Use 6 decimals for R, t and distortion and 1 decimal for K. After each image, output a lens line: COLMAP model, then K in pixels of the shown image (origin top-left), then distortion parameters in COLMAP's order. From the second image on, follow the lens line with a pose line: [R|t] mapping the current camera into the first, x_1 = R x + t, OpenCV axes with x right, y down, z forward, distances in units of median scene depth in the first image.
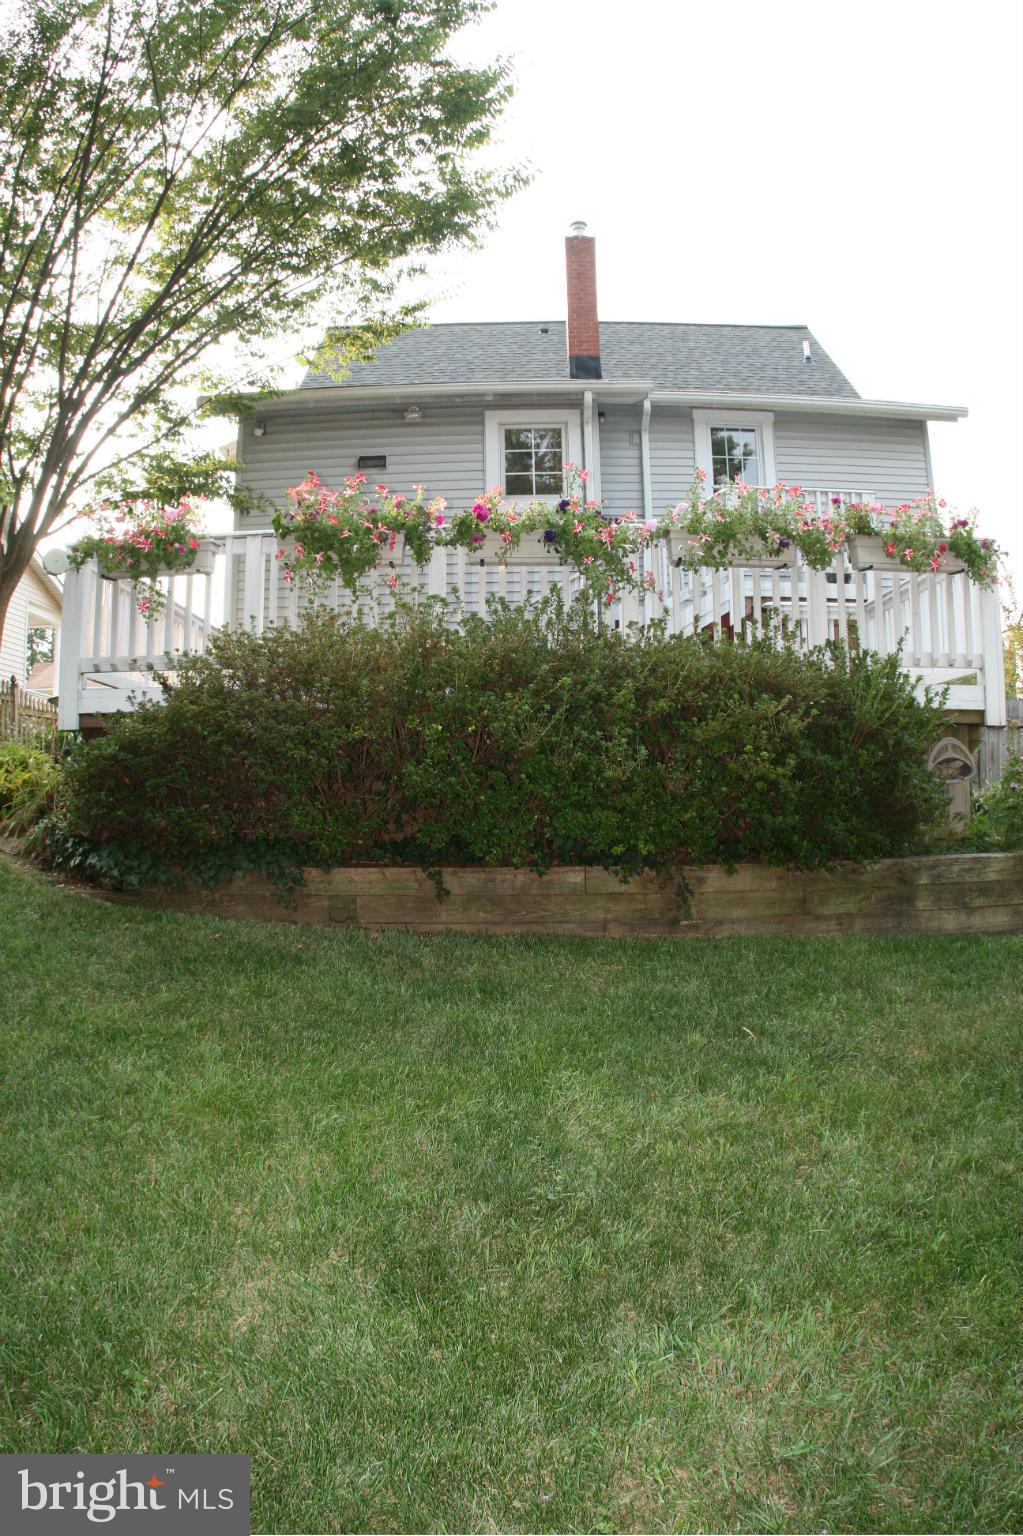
lens RADIAL K [[1108.8, 0, 516.8], [0, 1108.8, 788.9], [0, 0, 1]] dist [-0.345312, 0.142289]
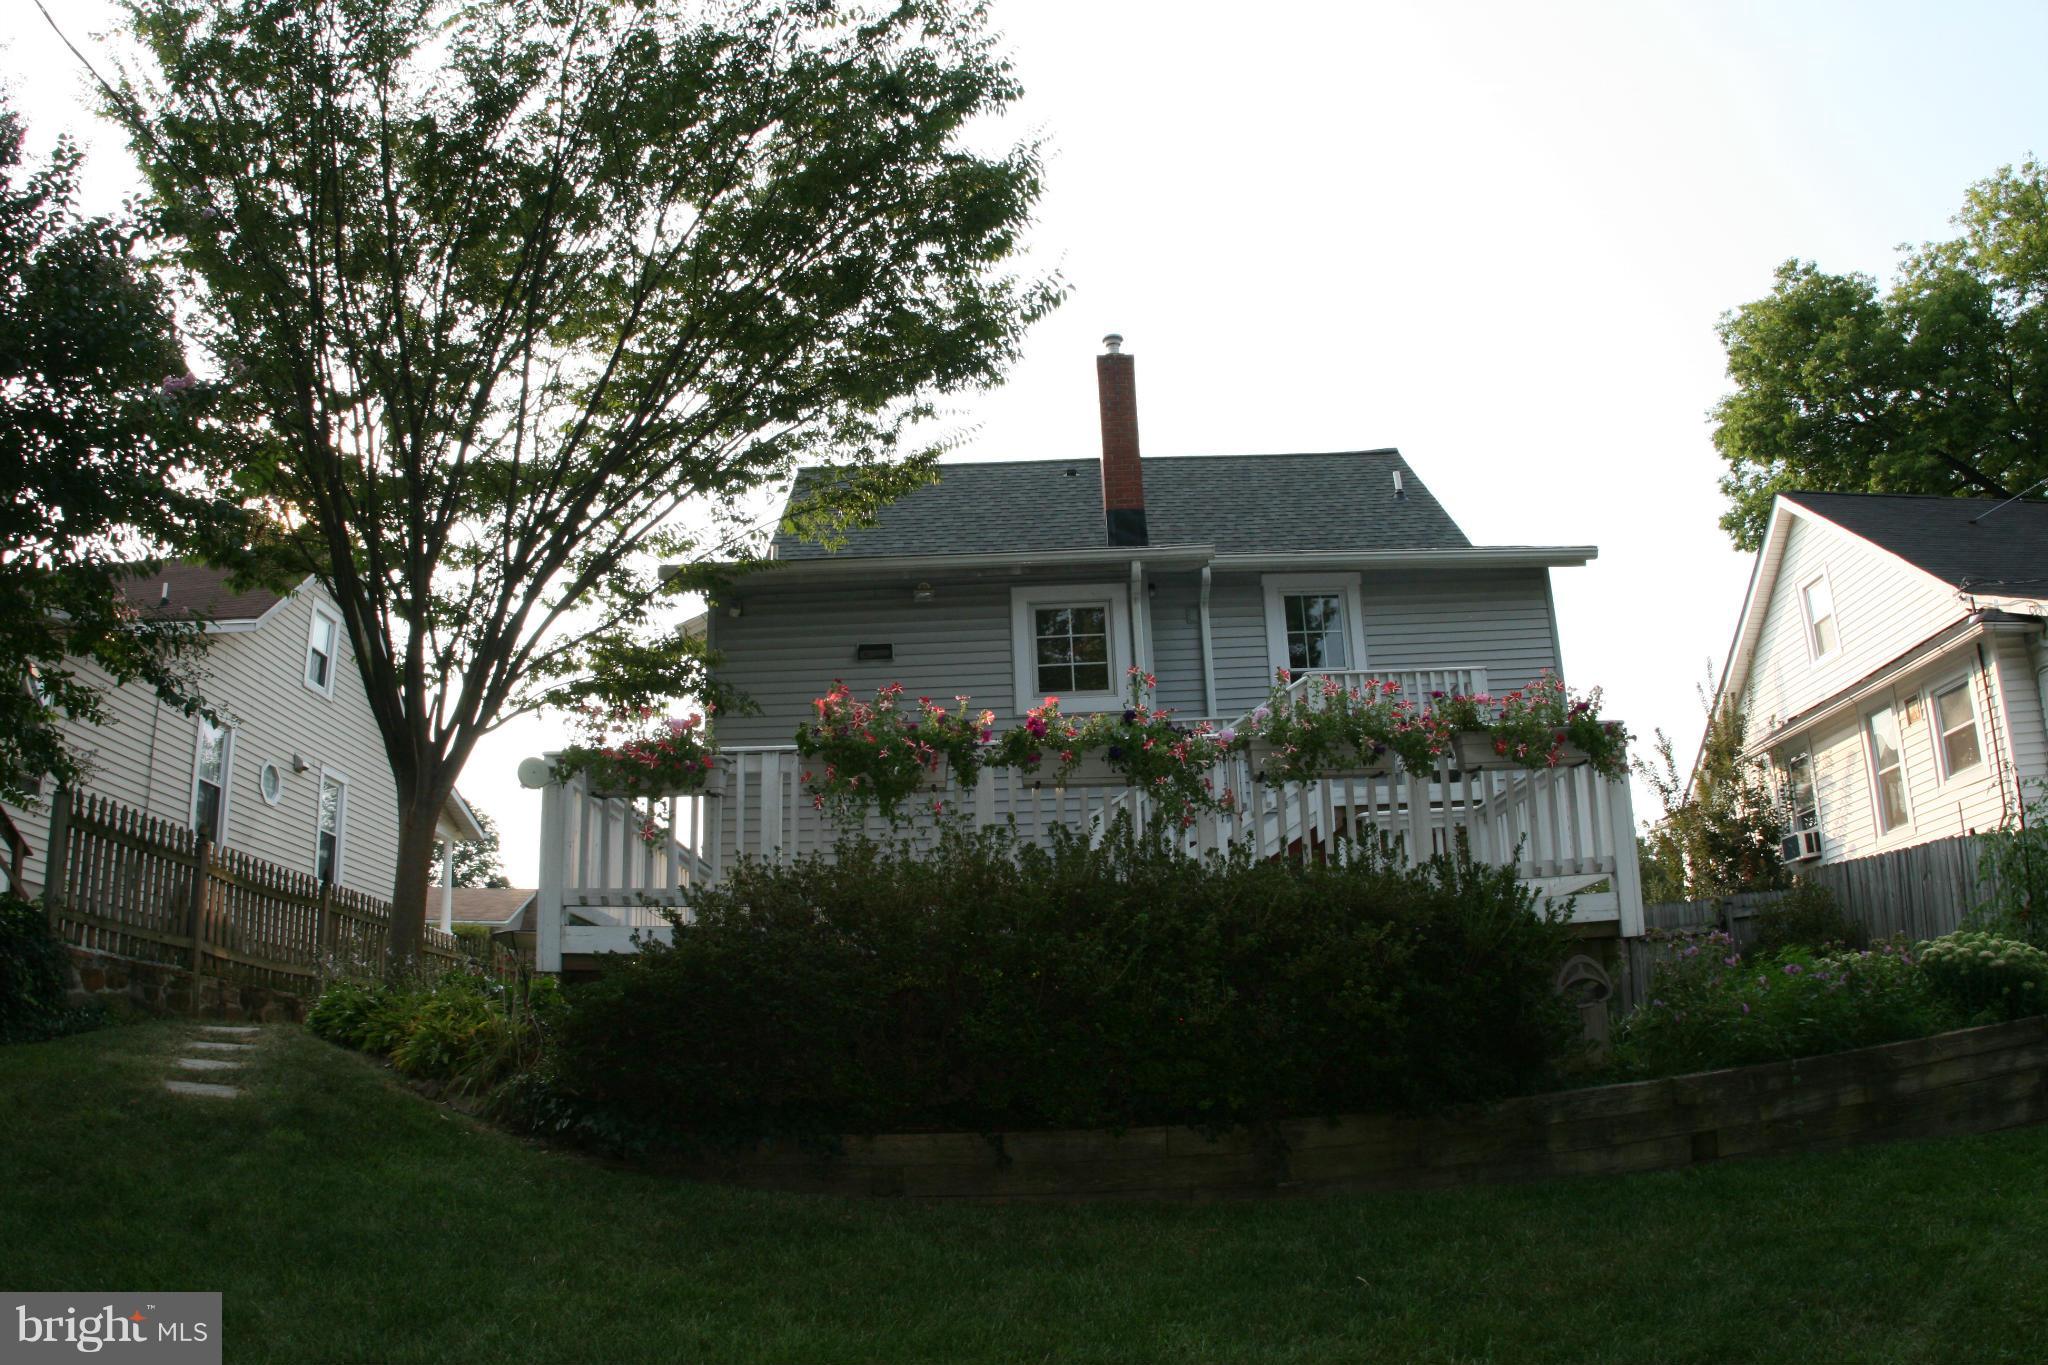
lens RADIAL K [[1478.4, 0, 1024.0], [0, 1478.4, 682.5], [0, 0, 1]] dist [-0.345312, 0.142289]
pose [[0.999769, -0.021507, 0.000135, -0.040558], [0.020826, 0.966535, -0.255690, 0.016174], [0.005369, 0.255634, 0.966759, -0.166101]]
